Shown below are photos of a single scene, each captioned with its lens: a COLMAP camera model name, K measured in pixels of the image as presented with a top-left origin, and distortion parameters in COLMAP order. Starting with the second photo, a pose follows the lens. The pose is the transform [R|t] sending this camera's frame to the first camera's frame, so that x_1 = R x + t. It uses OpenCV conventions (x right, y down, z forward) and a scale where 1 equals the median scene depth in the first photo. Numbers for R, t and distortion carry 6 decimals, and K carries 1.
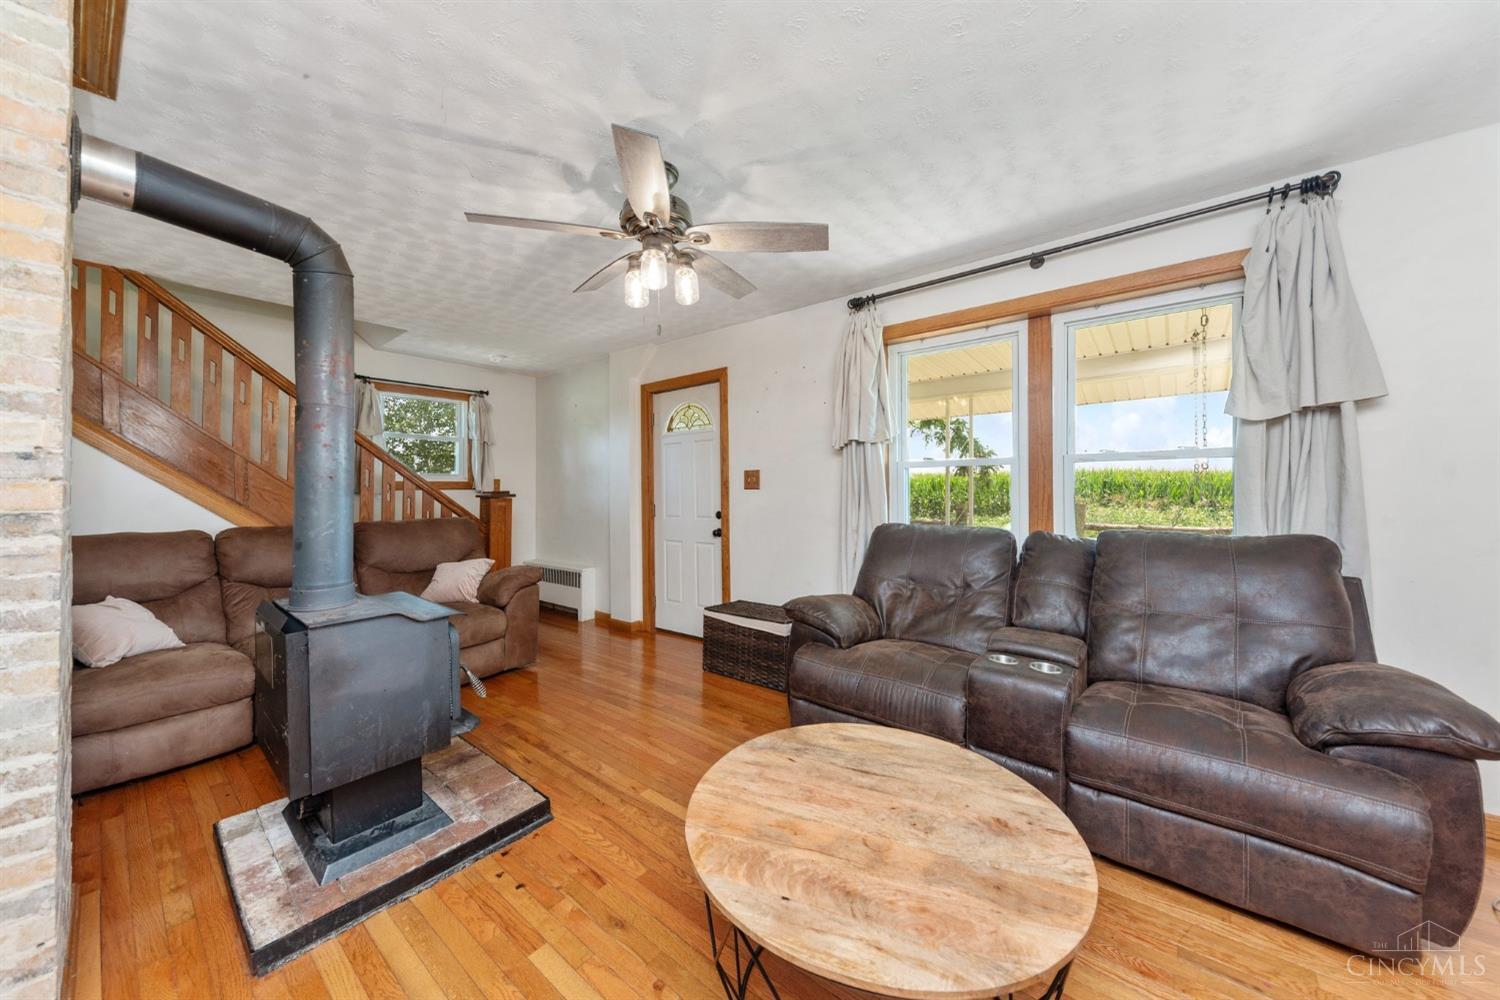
lens RADIAL K [[520.6, 0, 744.9], [0, 520.6, 490.4], [0, 0, 1]] dist [-0.000464, -0.000032]
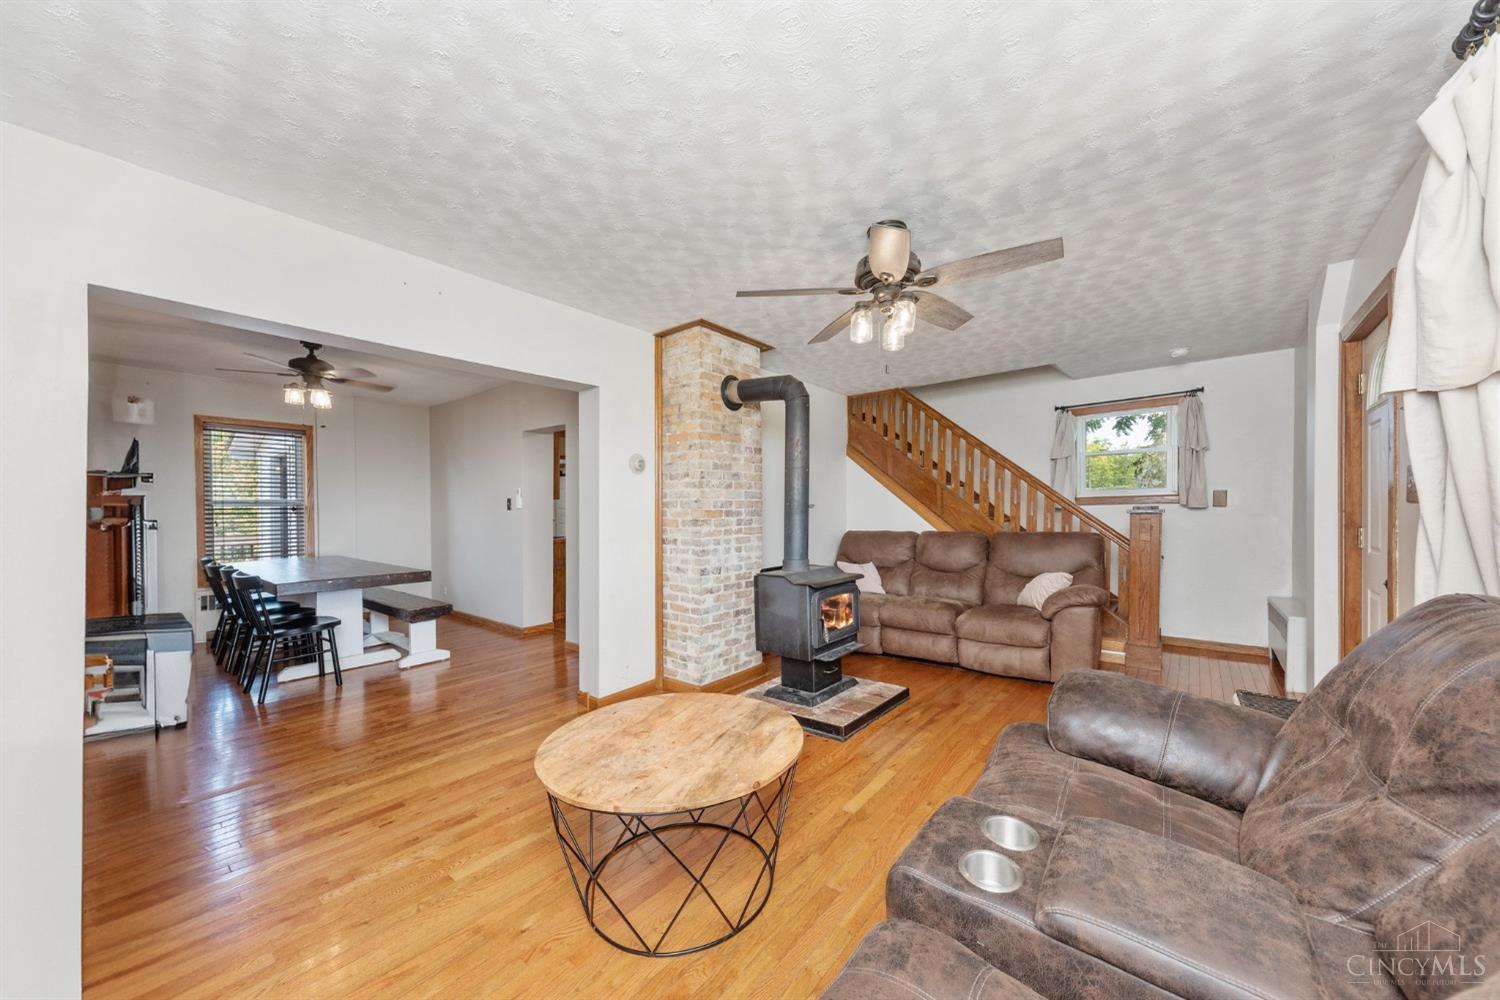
lens RADIAL K [[520.6, 0, 748.6], [0, 520.6, 511.8], [0, 0, 1]] dist [-0.000464, -0.000032]
pose [[0.003791, 0.012568, -0.999914, 0.625988], [0.014122, 0.999821, 0.012621, -0.015162], [0.999893, -0.014169, 0.003613, 0.440663]]
